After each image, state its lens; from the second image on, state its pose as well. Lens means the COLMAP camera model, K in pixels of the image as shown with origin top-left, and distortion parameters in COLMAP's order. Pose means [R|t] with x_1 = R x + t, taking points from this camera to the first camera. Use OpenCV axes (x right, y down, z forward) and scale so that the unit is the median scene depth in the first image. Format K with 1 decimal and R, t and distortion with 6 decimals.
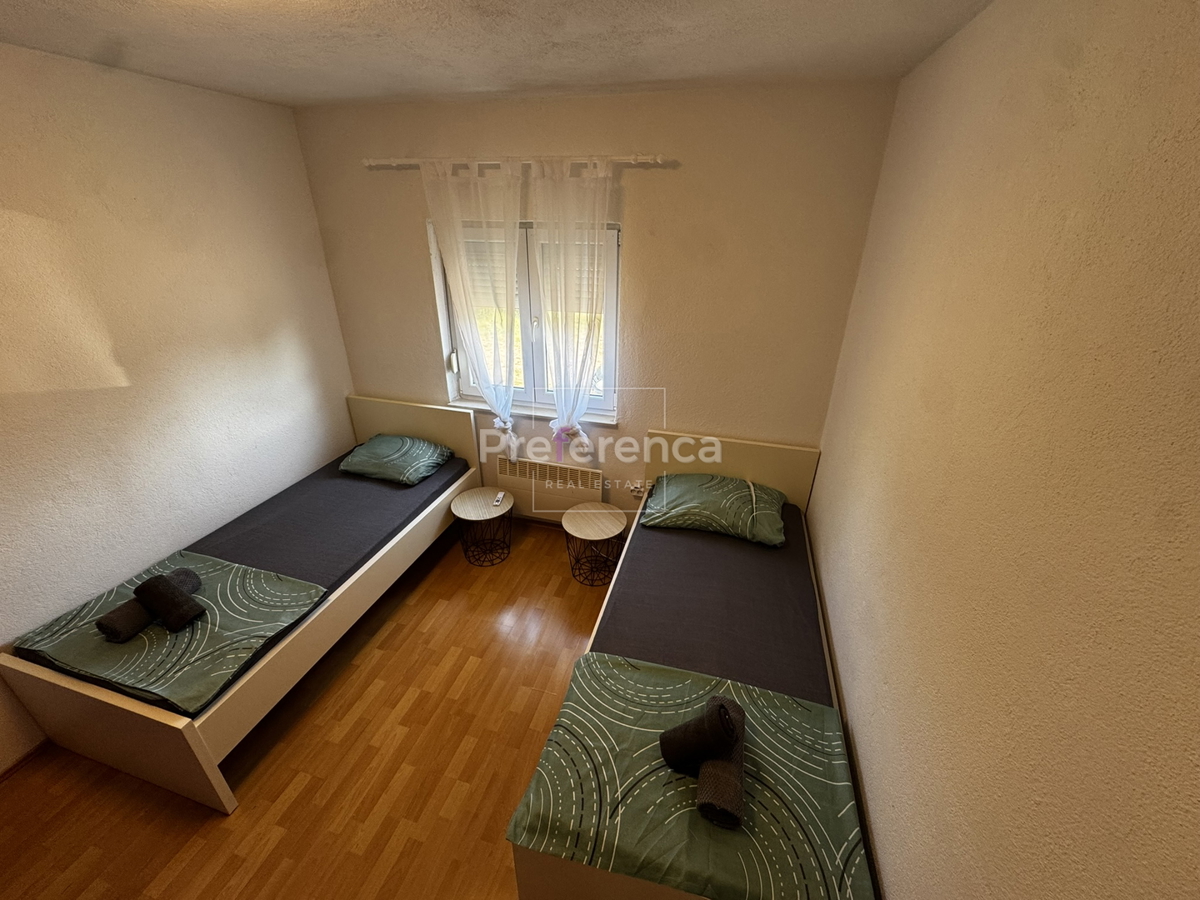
lens RADIAL K [[481.2, 0, 601.6], [0, 481.2, 447.1], [0, 0, 1]] dist [-0.005832, 0.001414]
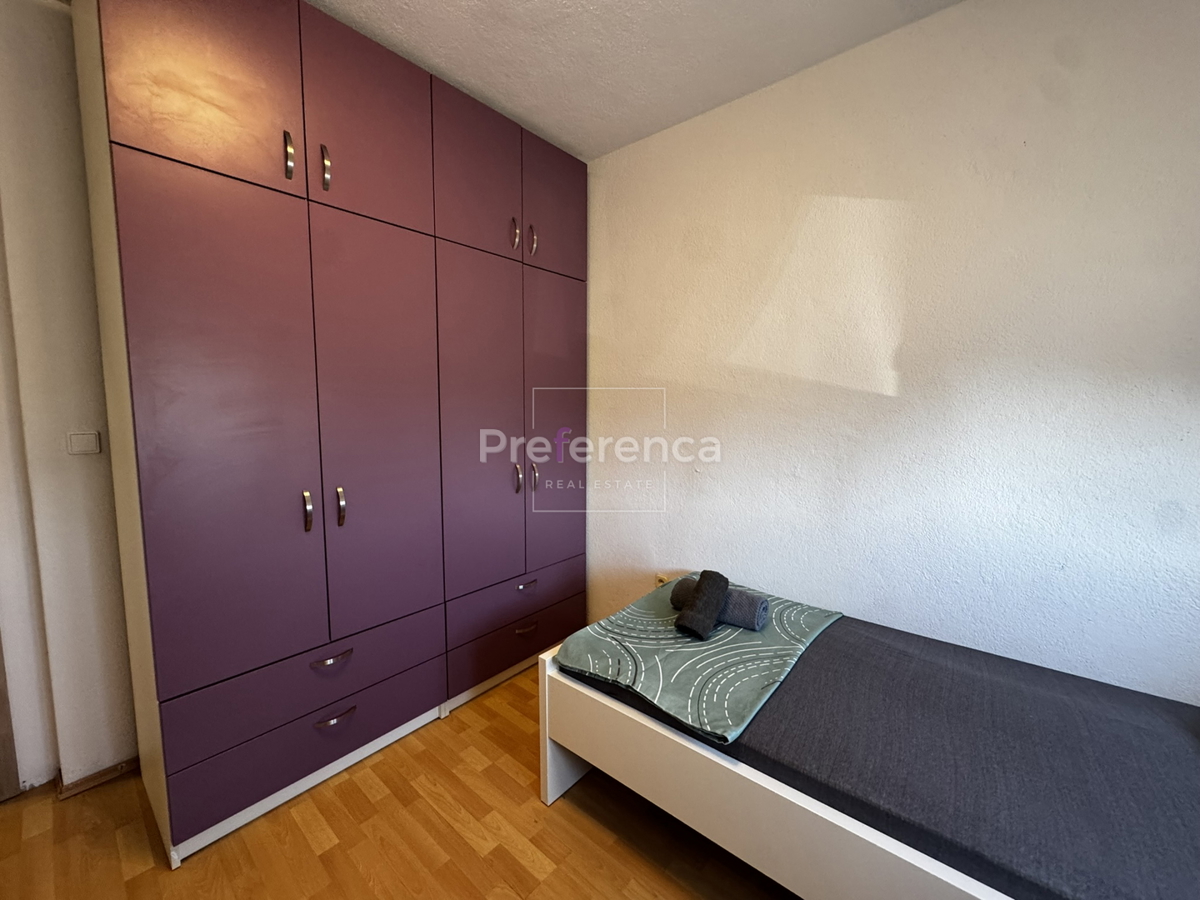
lens RADIAL K [[481.2, 0, 595.3], [0, 481.2, 450.1], [0, 0, 1]] dist [-0.005832, 0.001414]
pose [[-0.420583, 0.076709, -0.904005, -0.063248], [-0.401046, 0.878062, 0.261092, -0.062623], [0.813801, 0.472359, -0.338534, 0.979525]]
